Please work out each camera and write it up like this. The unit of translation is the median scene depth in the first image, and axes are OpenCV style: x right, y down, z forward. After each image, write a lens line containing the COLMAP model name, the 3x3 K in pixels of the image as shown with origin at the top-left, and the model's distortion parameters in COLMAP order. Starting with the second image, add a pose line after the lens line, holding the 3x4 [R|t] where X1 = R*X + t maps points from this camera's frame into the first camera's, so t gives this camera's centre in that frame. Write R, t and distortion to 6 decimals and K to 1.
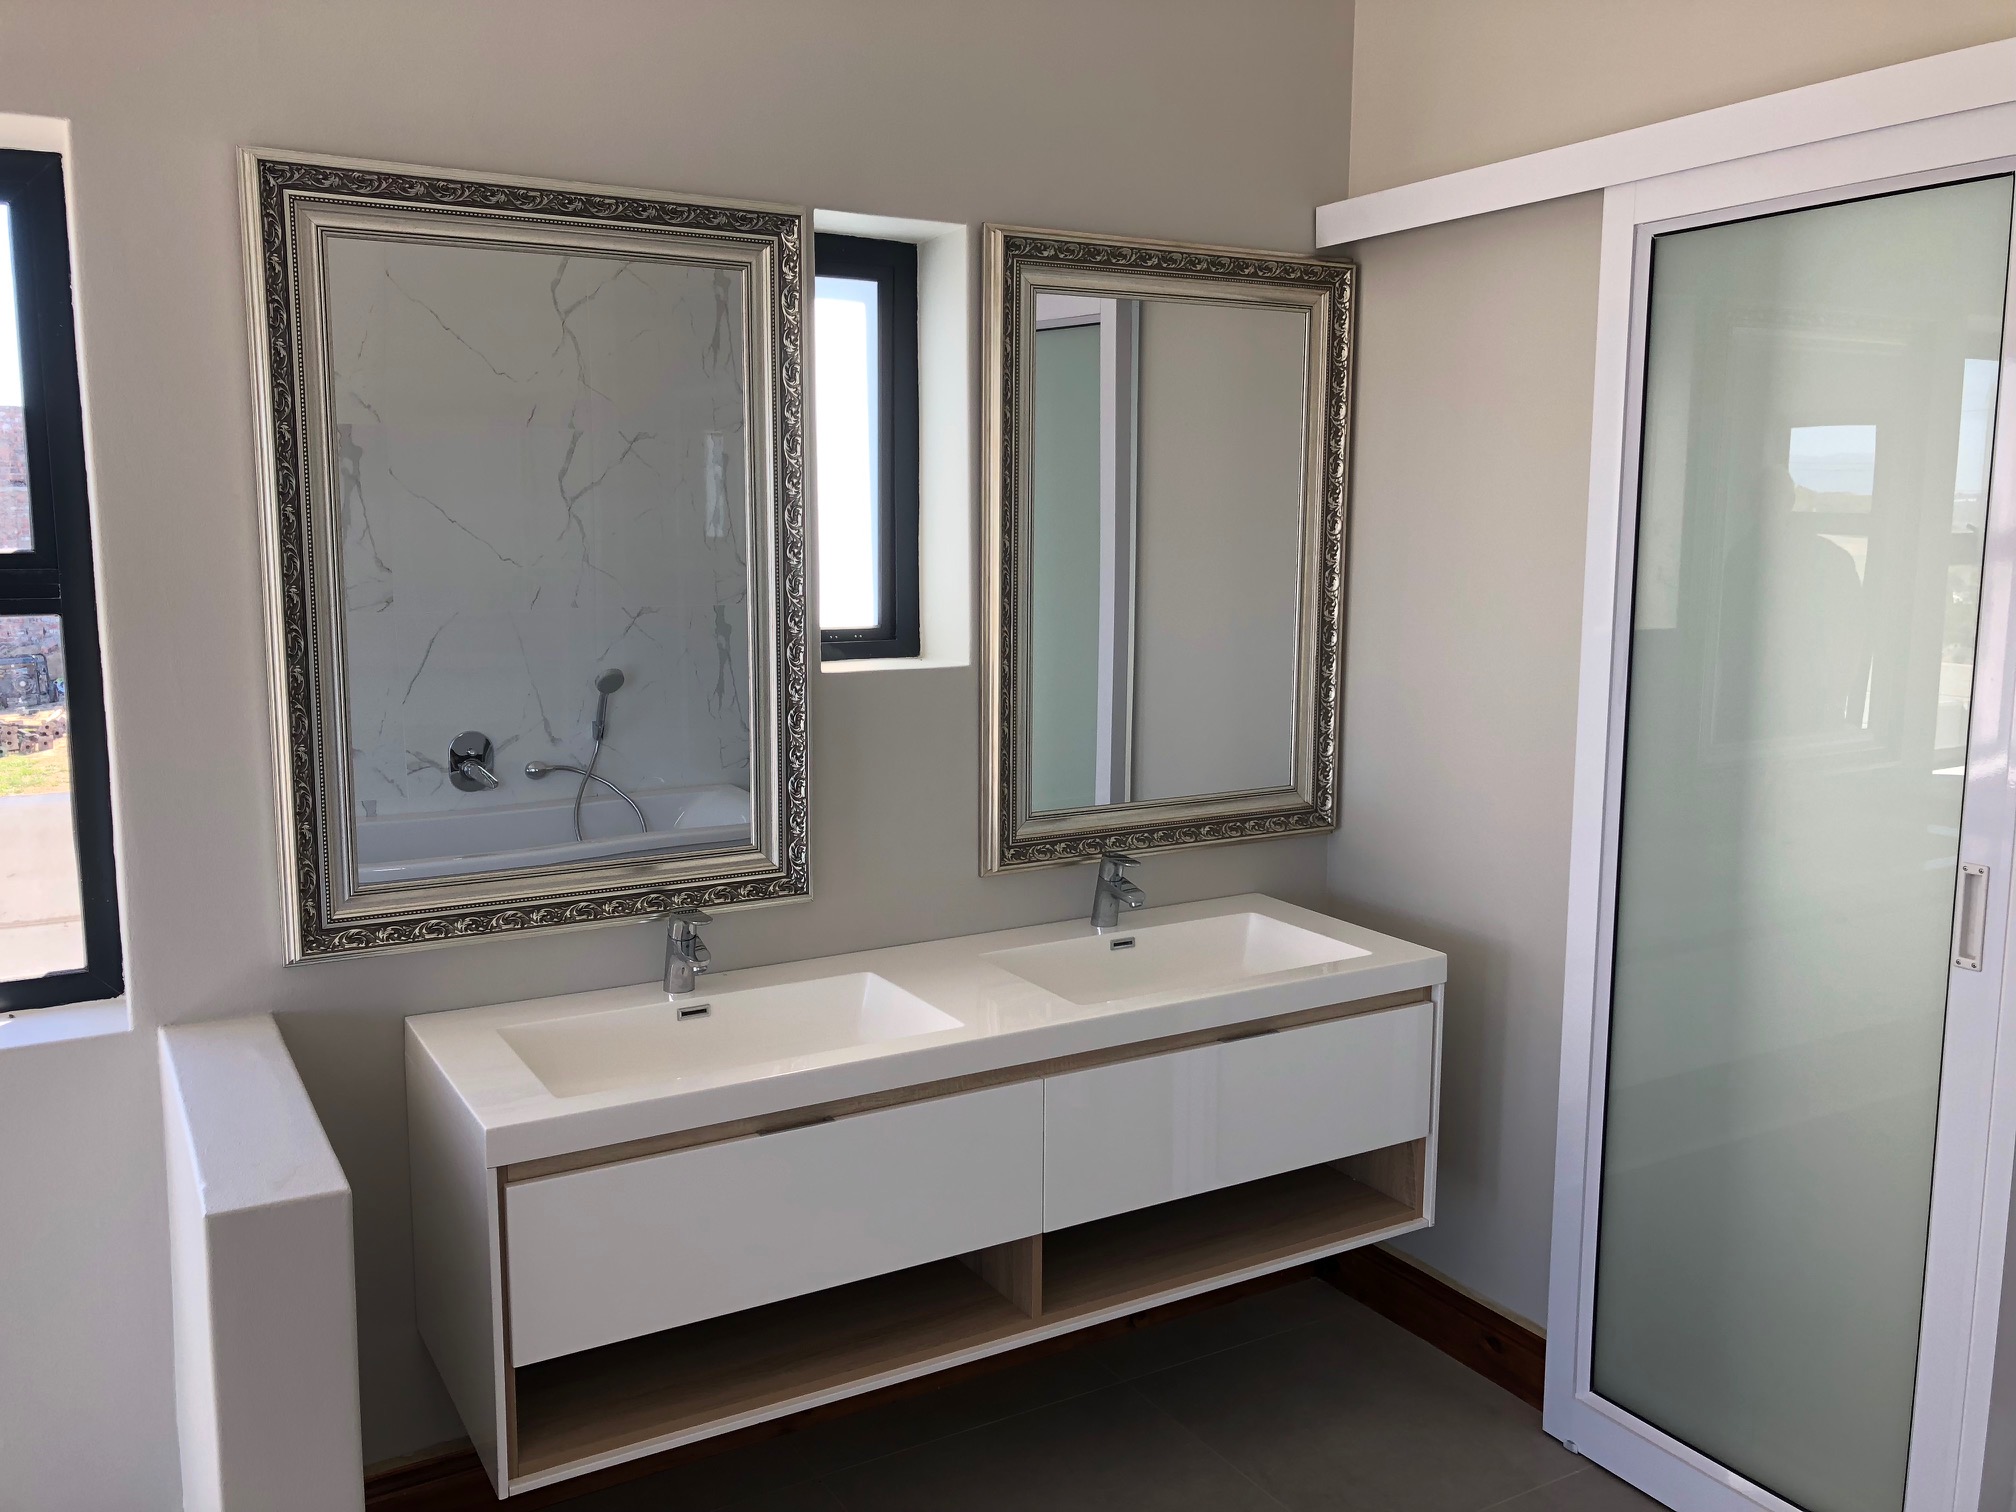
lens RADIAL K [[1618.7, 0, 995.8], [0, 1618.7, 736.4], [0, 0, 1]] dist [0.011637, -0.000808]
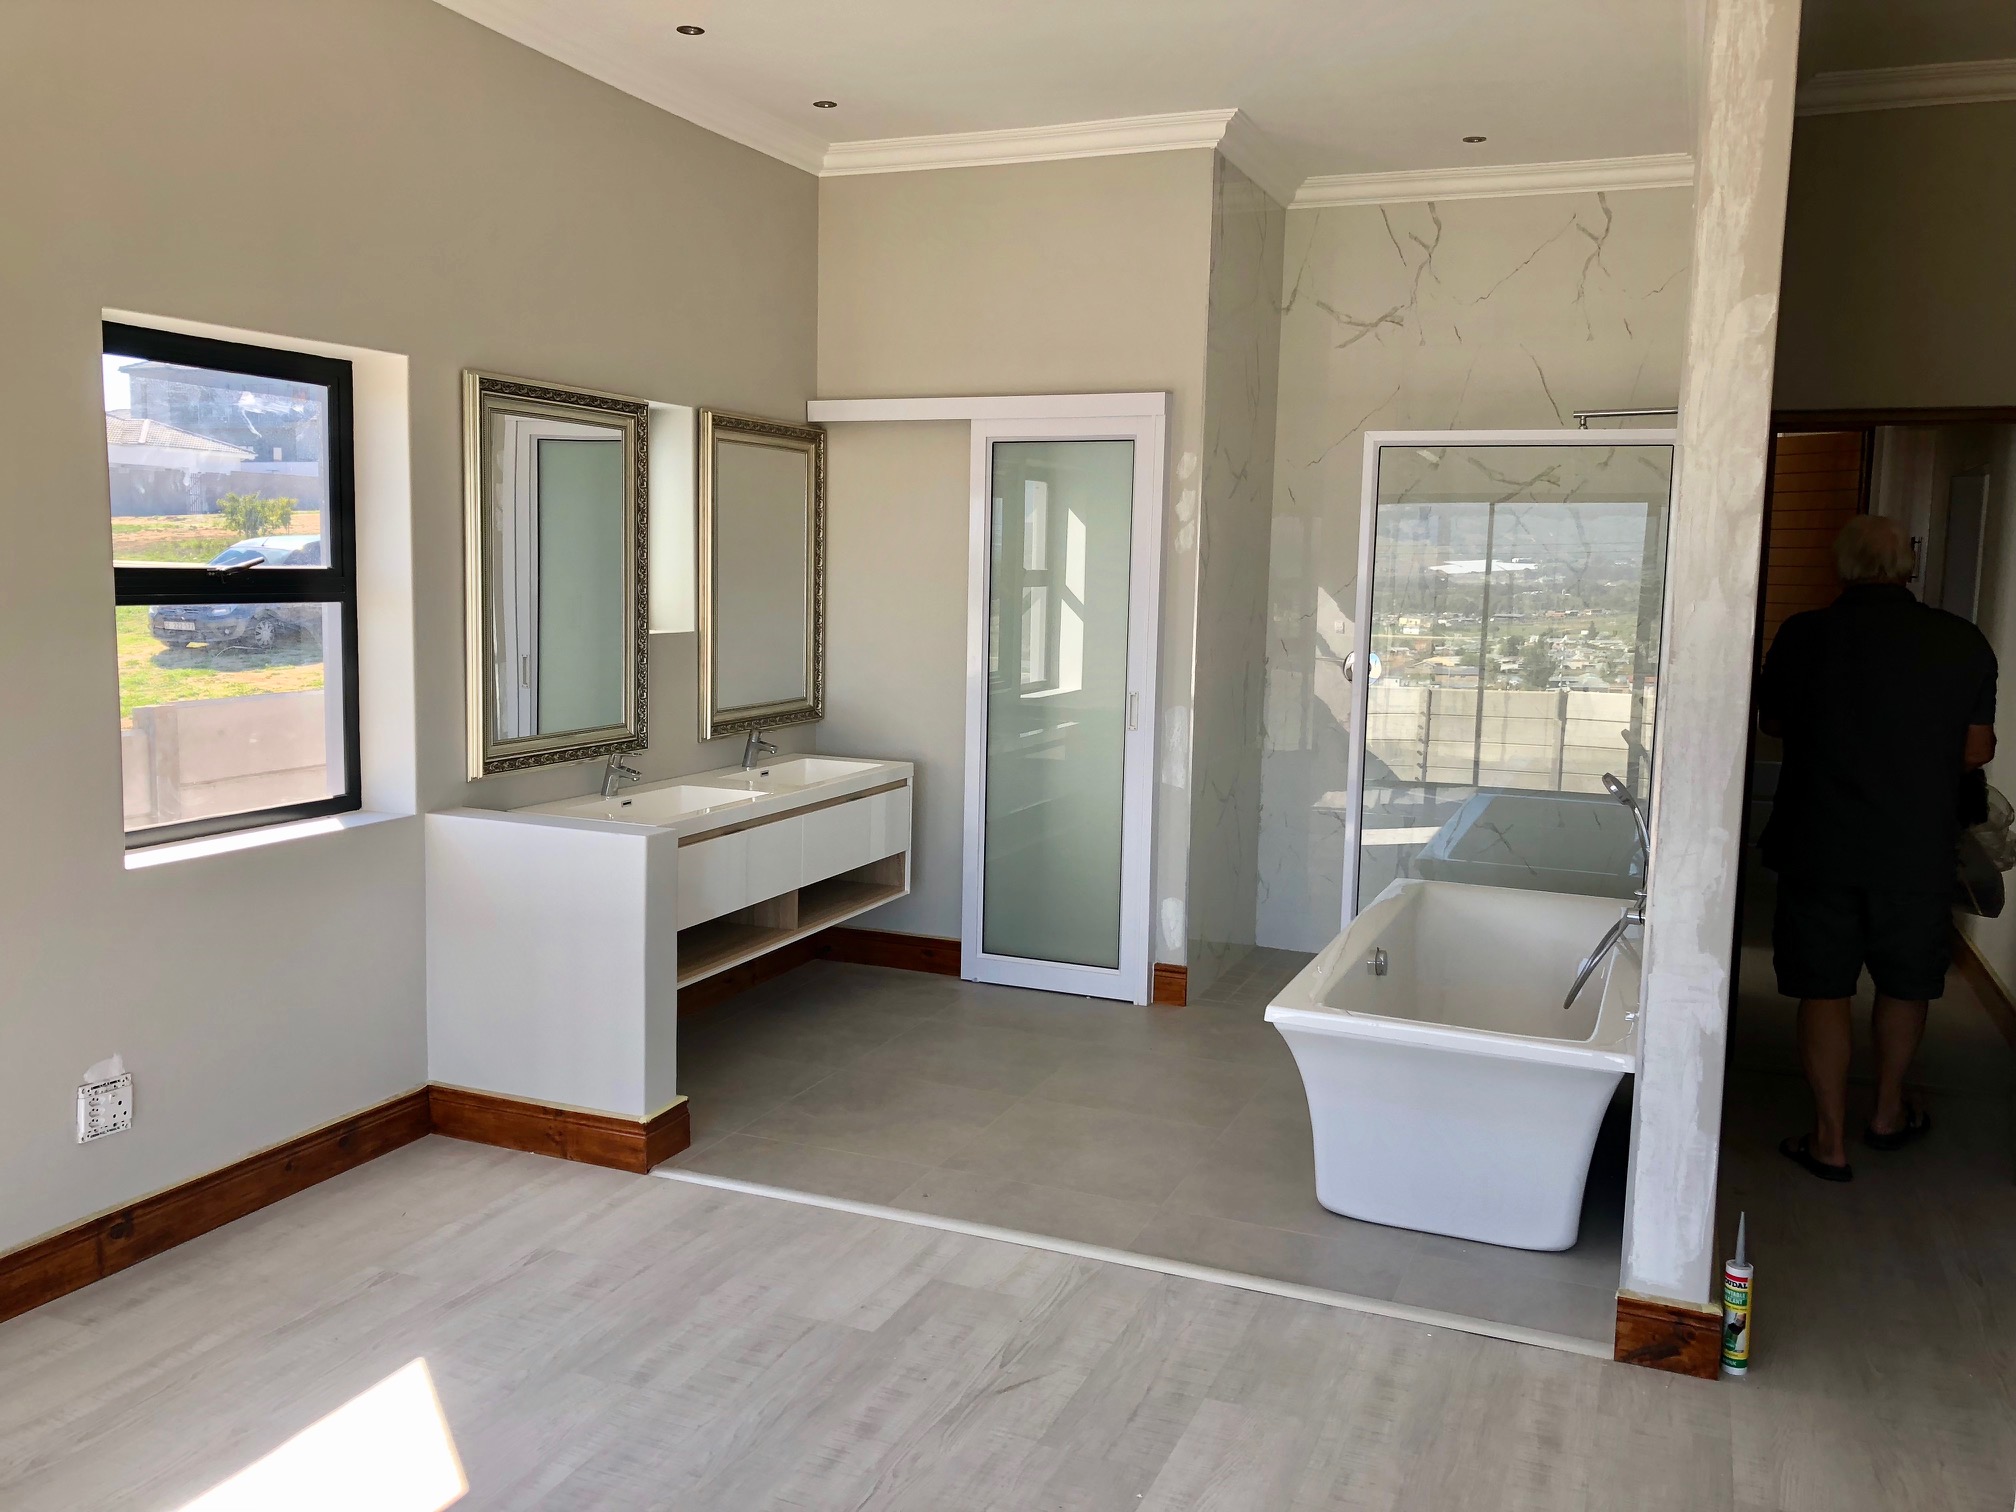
lens RADIAL K [[1618.7, 0, 1009.1], [0, 1618.7, 759.5], [0, 0, 1]] dist [0.011637, -0.000808]
pose [[0.790852, -0.058676, 0.609188, -0.866484], [0.063766, 0.997876, 0.013333, 0.102029], [-0.608677, 0.028301, 0.792914, -0.726840]]
